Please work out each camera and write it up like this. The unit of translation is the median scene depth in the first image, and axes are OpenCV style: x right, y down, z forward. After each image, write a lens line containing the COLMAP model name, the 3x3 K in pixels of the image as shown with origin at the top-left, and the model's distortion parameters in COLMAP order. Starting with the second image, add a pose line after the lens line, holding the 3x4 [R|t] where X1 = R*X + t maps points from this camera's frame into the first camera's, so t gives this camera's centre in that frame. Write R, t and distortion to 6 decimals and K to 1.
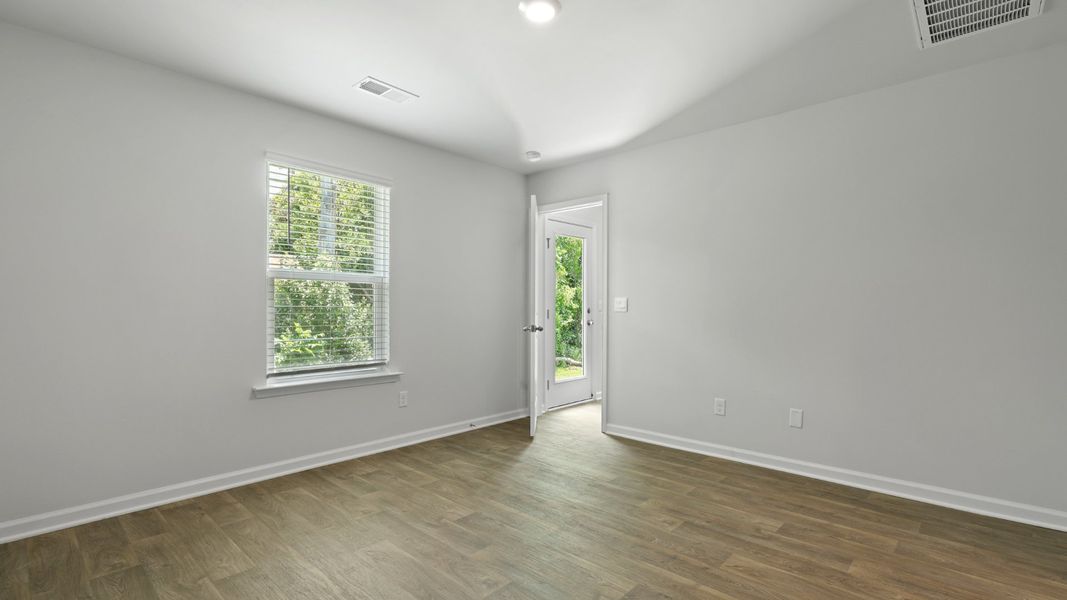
lens RADIAL K [[484.2, 0, 533.5], [0, 484.2, 300.0], [0, 0, 1]] dist [-0.001964, 0.000731]
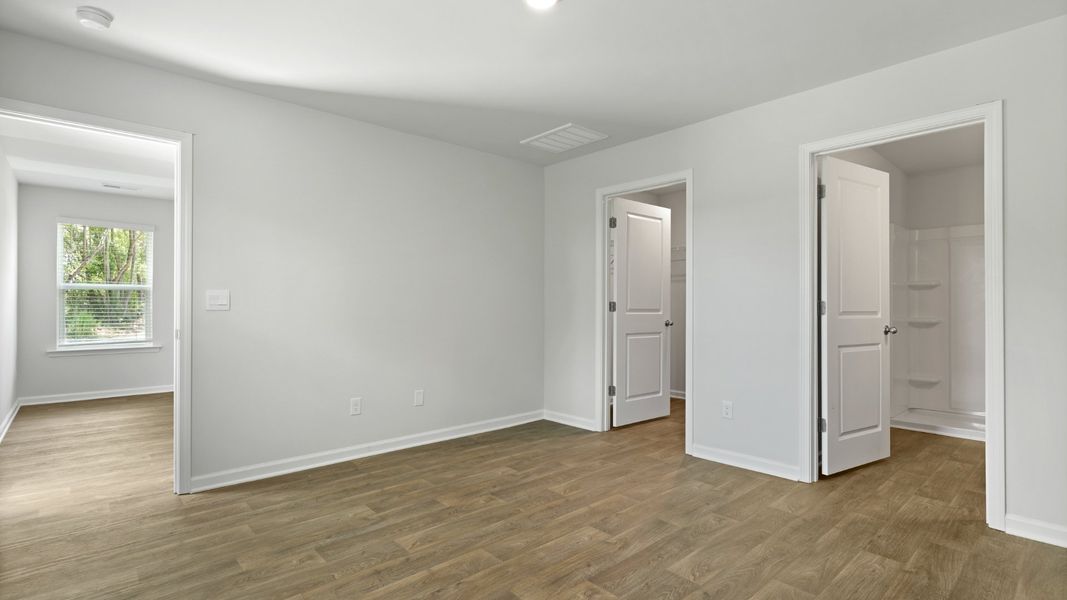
lens RADIAL K [[508.0, 0, 533.5], [0, 508.0, 300.0], [0, 0, 1]] dist [0.015039, 0.000074]
pose [[0.101517, 0.002816, 0.994830, -0.580820], [-0.011935, 0.999927, -0.001613, 0.005189], [-0.994762, -0.011709, 0.101543, 0.533375]]
